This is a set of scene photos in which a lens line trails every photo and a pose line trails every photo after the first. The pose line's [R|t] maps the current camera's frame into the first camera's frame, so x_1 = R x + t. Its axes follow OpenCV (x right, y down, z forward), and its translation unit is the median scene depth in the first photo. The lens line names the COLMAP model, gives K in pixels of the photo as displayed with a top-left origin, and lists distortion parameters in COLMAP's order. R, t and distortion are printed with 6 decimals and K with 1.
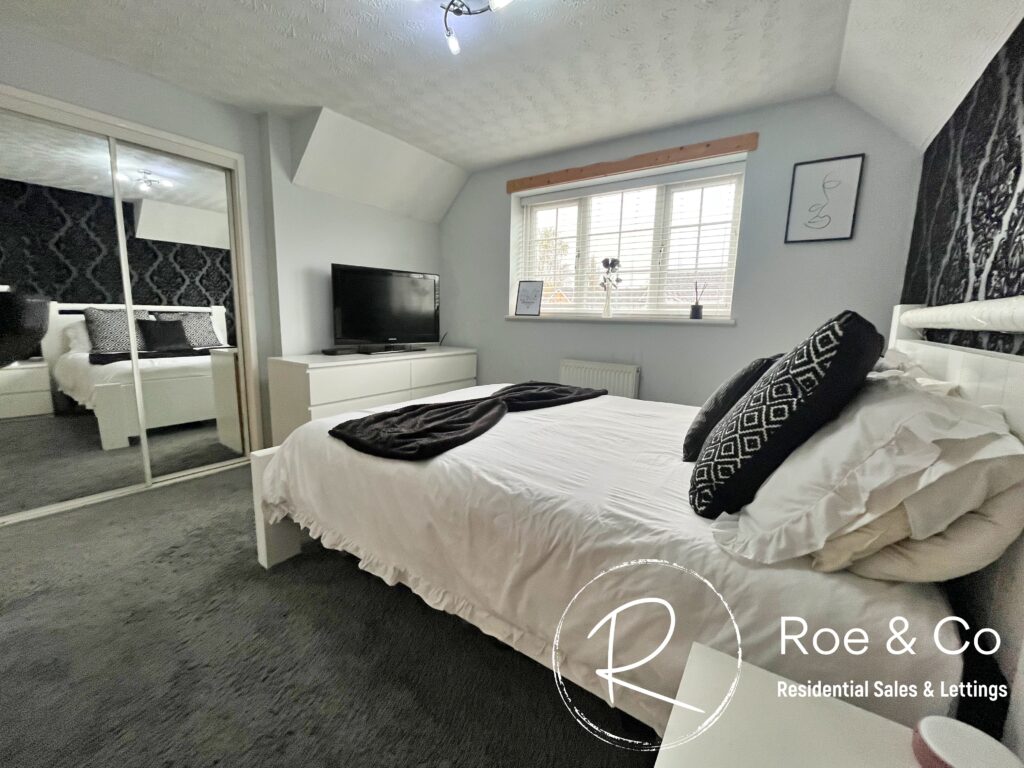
lens RADIAL K [[413.4, 0, 510.3], [0, 413.4, 380.0], [0, 0, 1]] dist [-0.002477, 0.000468]
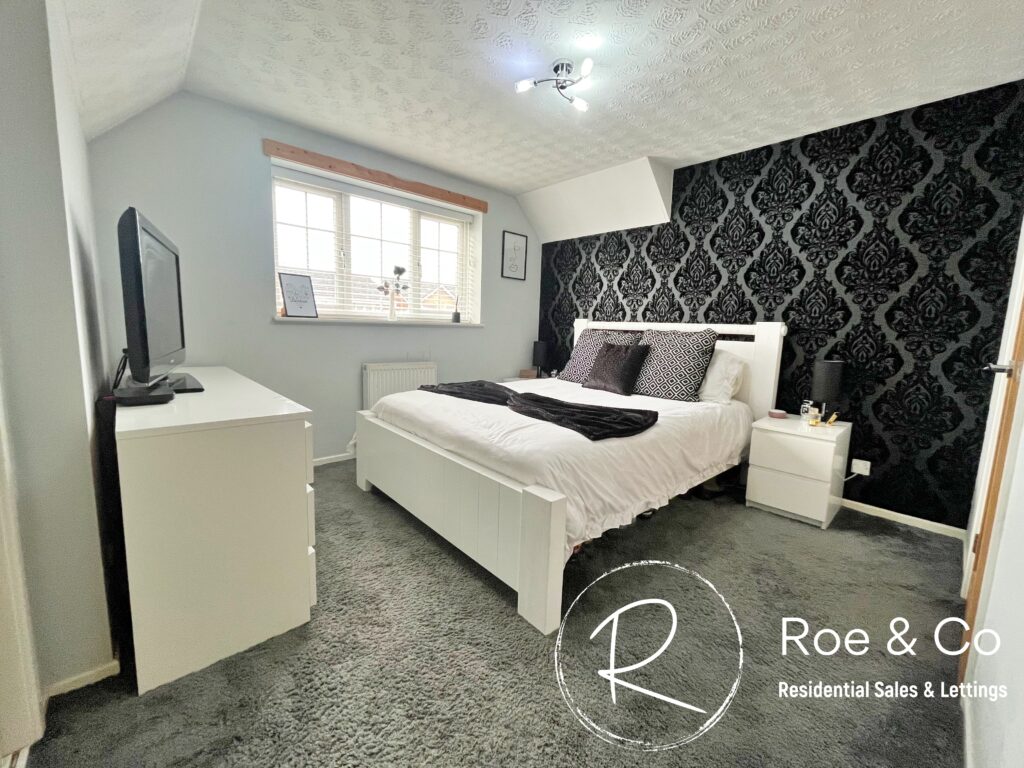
lens RADIAL K [[413.4, 0, 510.3], [0, 413.4, 380.0], [0, 0, 1]] dist [-0.002477, 0.000468]
pose [[0.235896, -0.137768, 0.961963, -0.772830], [0.121571, 0.986307, 0.111442, -0.086387], [-0.964144, 0.090658, 0.249414, 0.477938]]
